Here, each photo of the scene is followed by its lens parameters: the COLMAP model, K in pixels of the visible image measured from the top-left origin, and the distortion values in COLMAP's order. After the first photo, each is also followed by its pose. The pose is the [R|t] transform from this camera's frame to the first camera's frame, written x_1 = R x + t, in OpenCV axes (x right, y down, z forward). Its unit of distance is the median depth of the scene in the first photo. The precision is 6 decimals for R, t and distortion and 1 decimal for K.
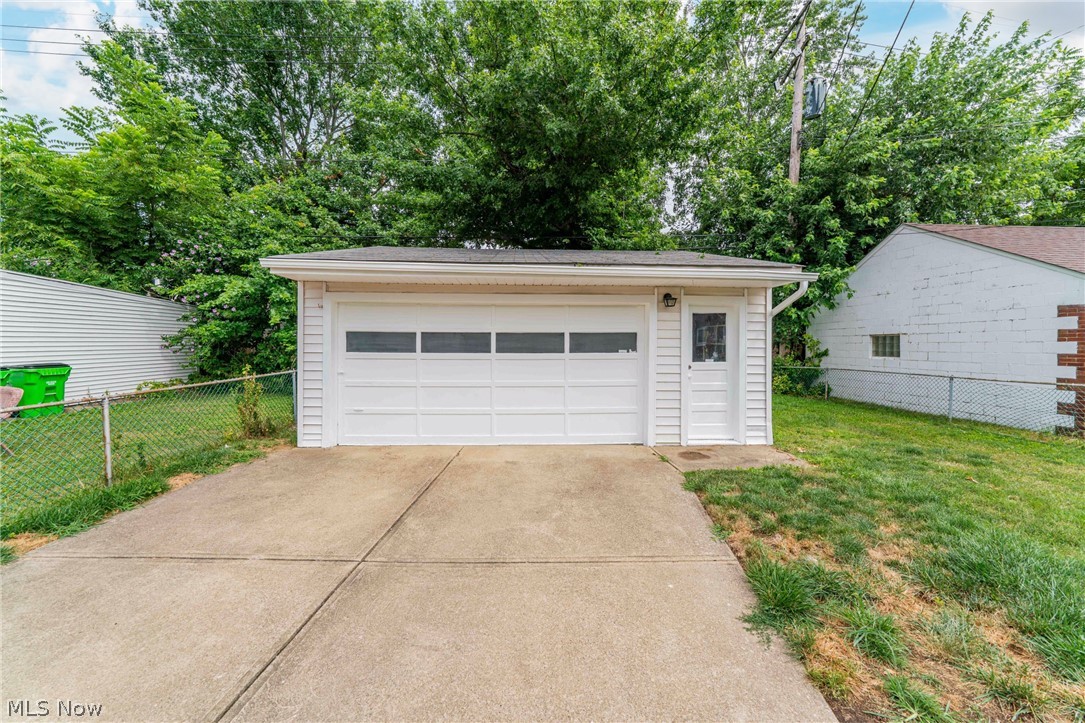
lens RADIAL K [[375.5, 0, 537.0], [0, 375.5, 356.4], [0, 0, 1]] dist [-0.002529, -0.000042]
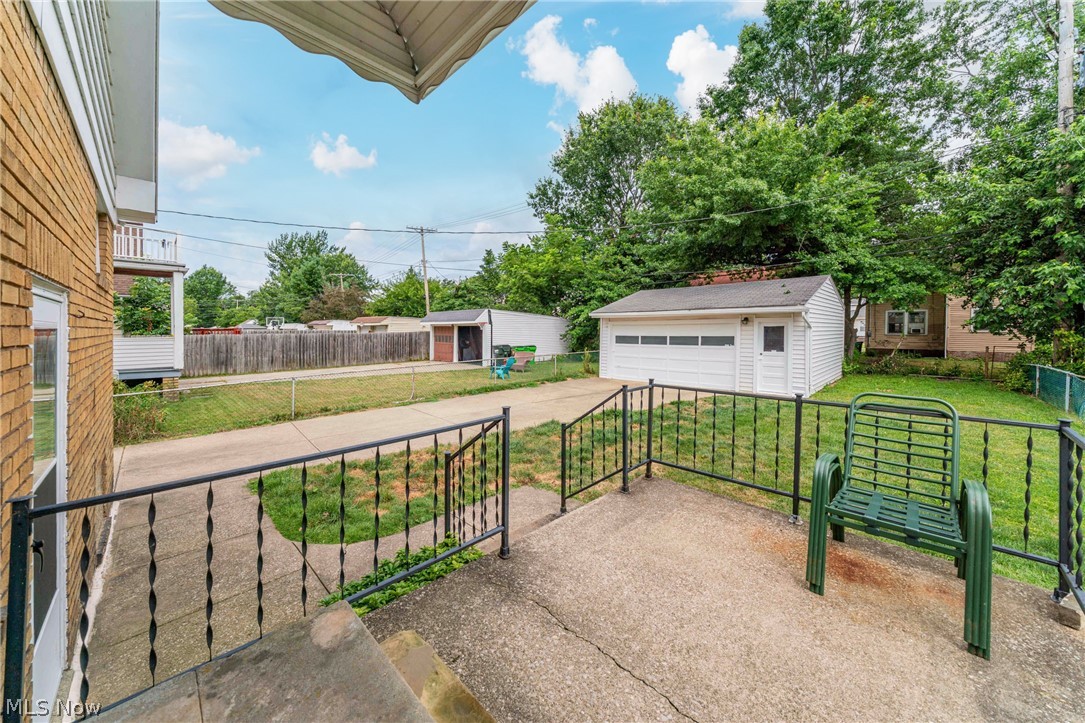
lens RADIAL K [[375.5, 0, 537.0], [0, 375.5, 356.4], [0, 0, 1]] dist [-0.002529, -0.000042]
pose [[0.683377, 0.041717, -0.728872, 1.020964], [-0.019739, 0.999057, 0.038674, -0.011101], [0.729798, -0.012042, 0.683556, -1.183828]]
